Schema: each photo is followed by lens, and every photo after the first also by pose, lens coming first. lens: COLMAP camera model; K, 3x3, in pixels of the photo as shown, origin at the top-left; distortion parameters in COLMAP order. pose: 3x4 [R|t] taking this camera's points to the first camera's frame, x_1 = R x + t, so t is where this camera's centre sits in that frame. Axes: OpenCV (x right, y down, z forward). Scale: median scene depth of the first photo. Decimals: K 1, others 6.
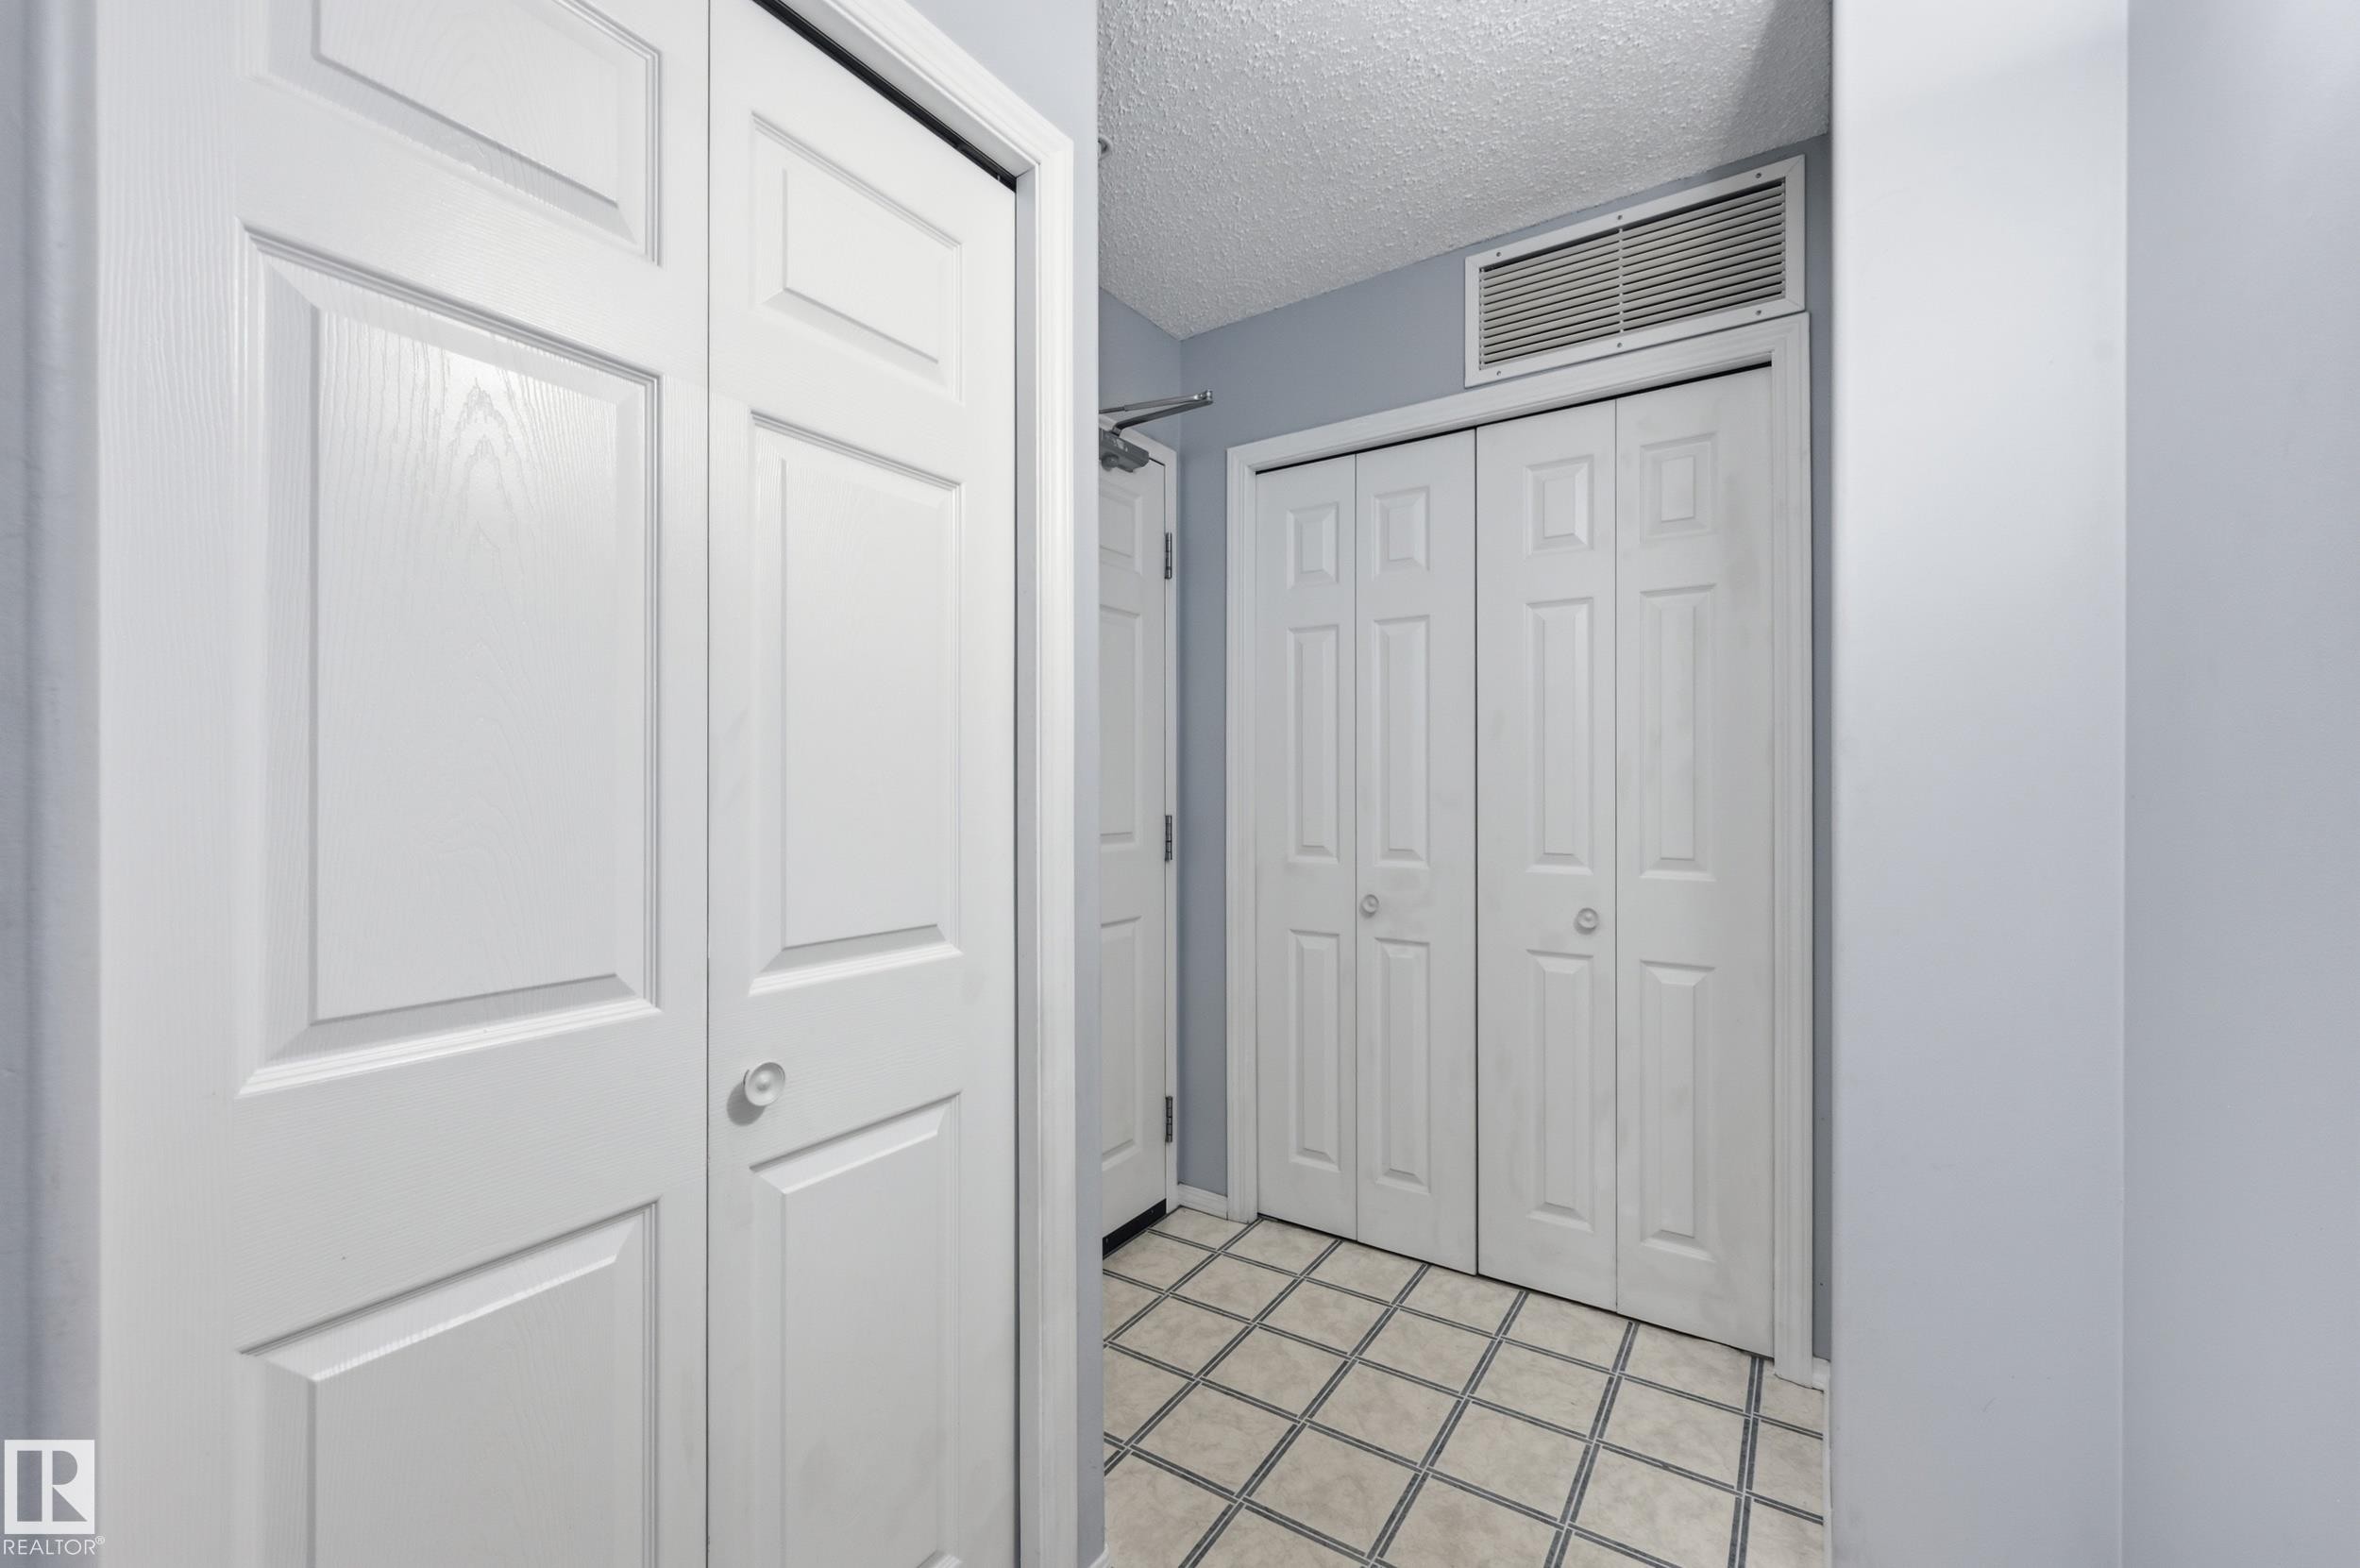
lens RADIAL K [[949.1, 0, 1180.0], [0, 949.1, 784.0], [0, 0, 1]] dist [0.000334, 0.000013]
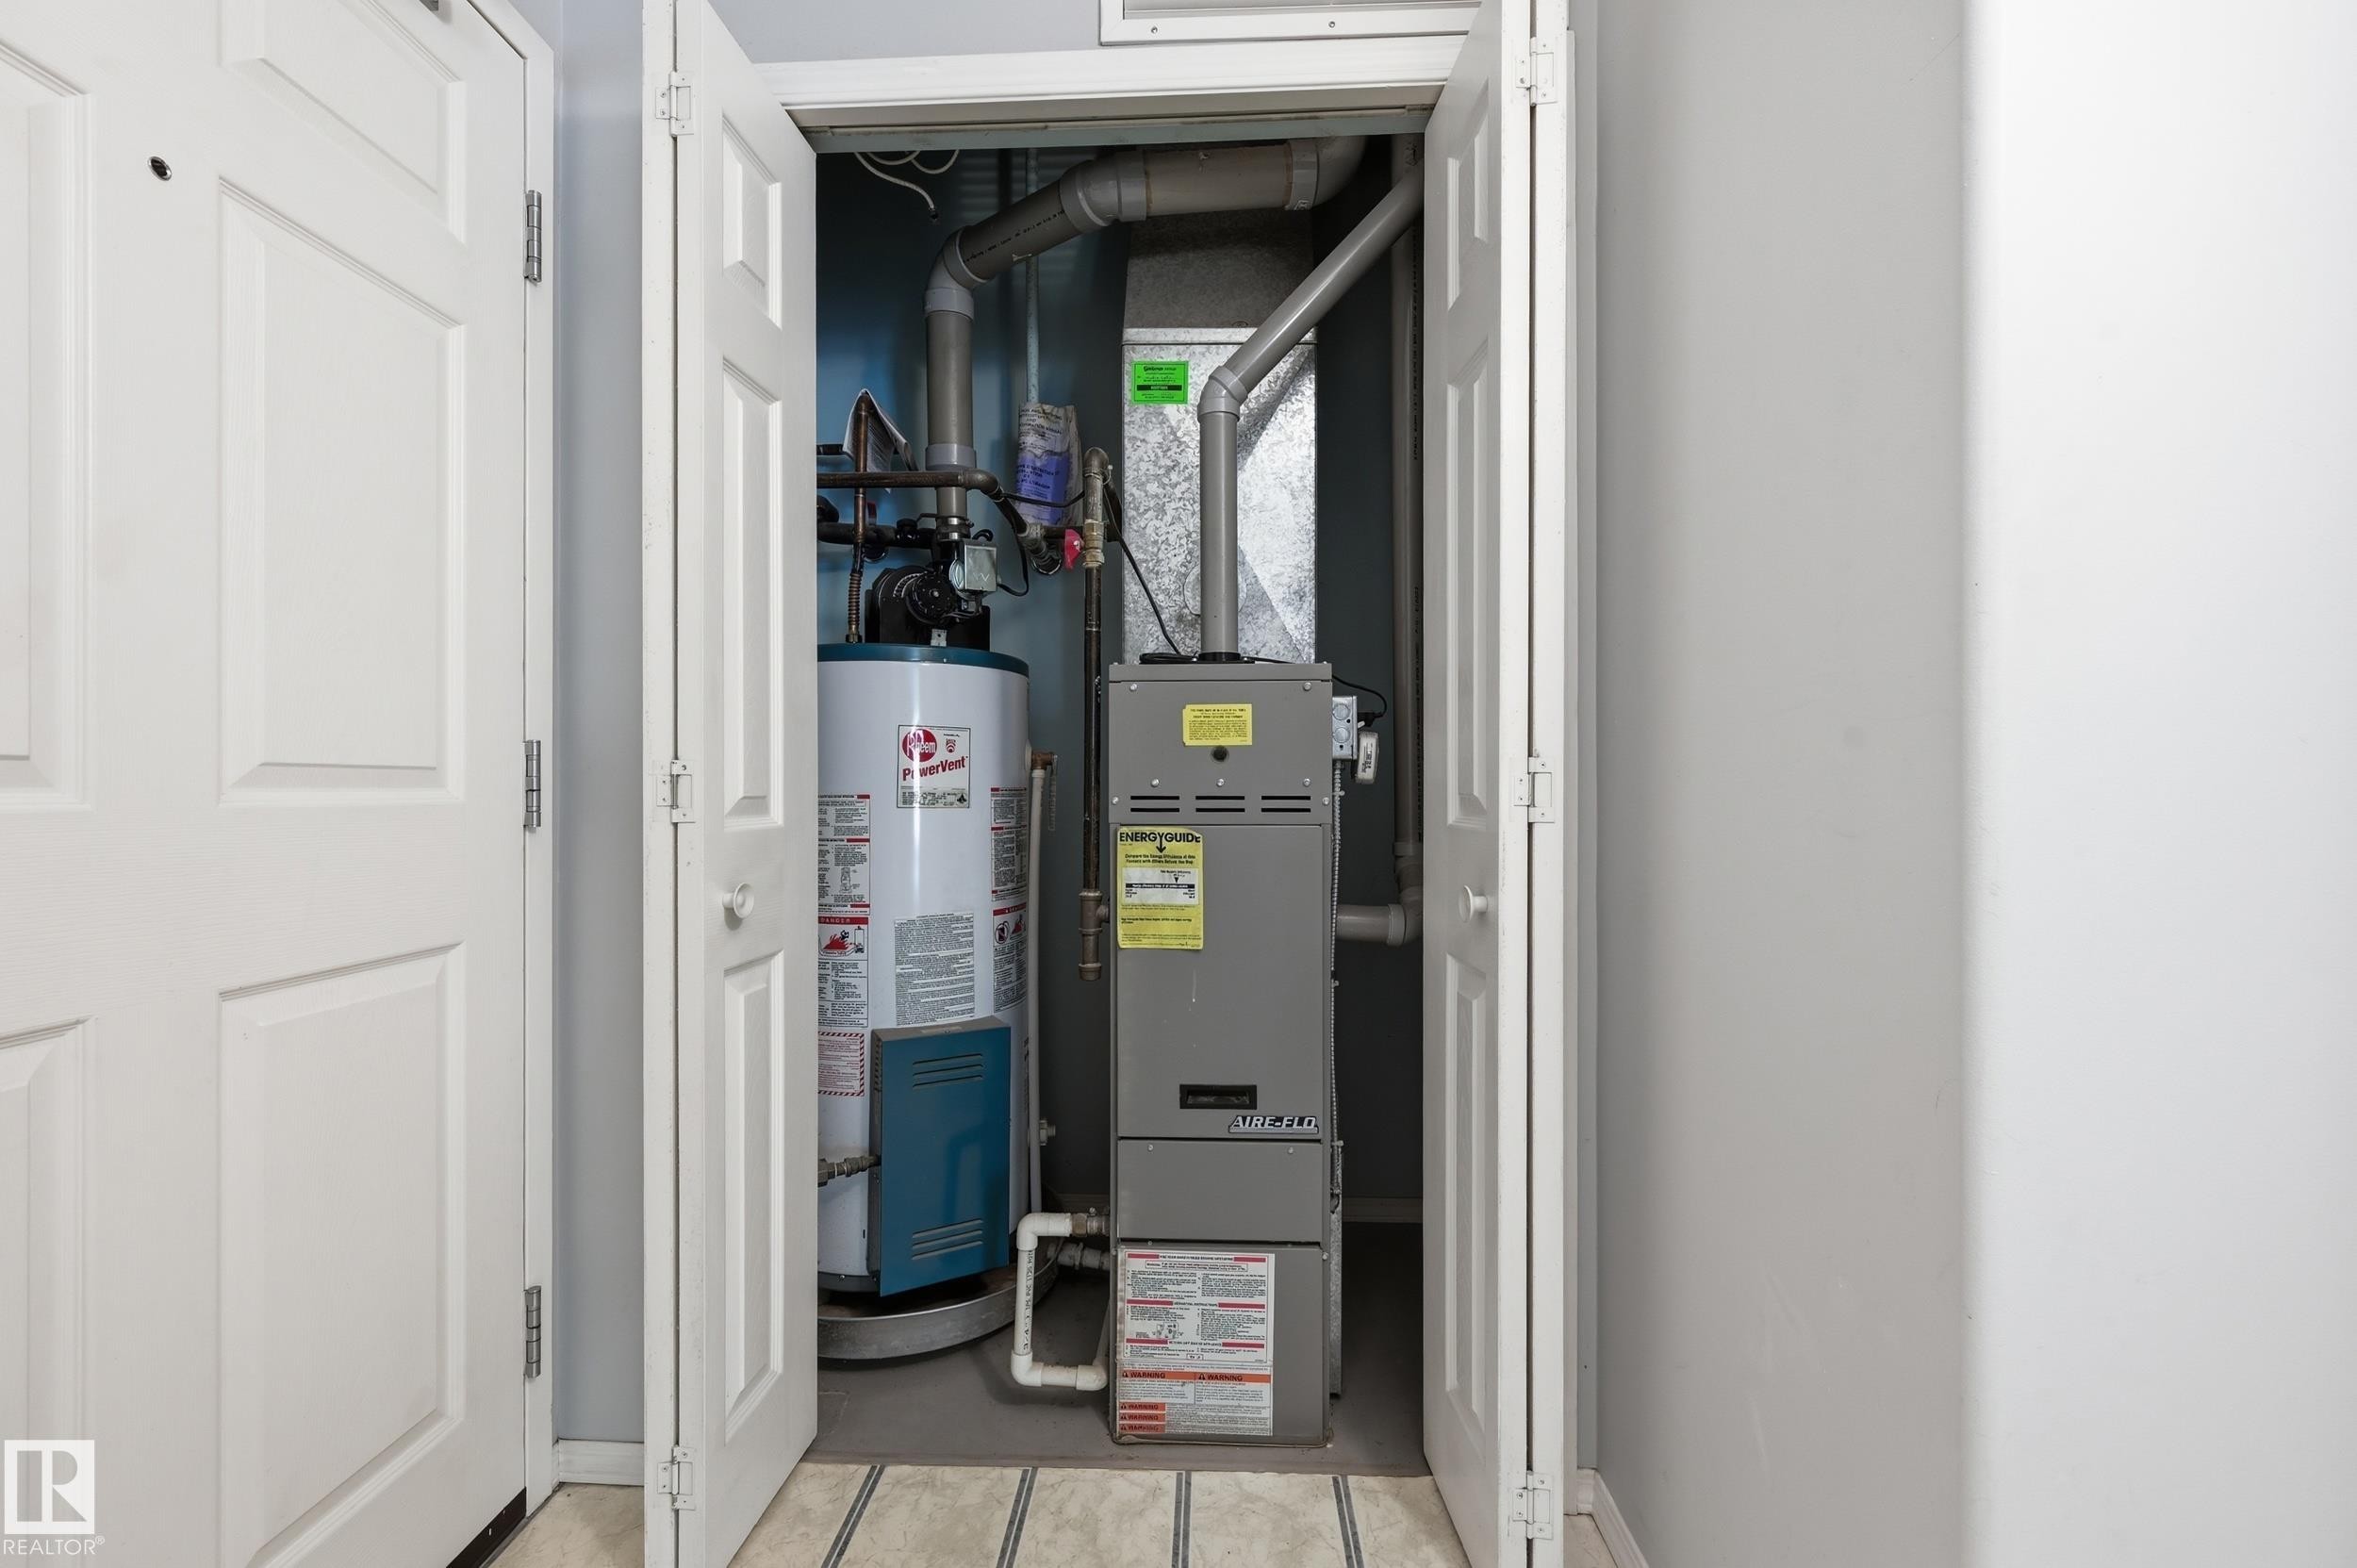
lens RADIAL K [[996.3, 0, 1178.5], [0, 996.3, 784.0], [0, 0, 1]] dist [-0.000305, -0.000192]
pose [[0.858245, 0.000936, 0.513240, 0.011007], [-0.007270, 0.999920, 0.010333, 0.048949], [-0.513189, -0.012600, 0.858183, 0.362032]]
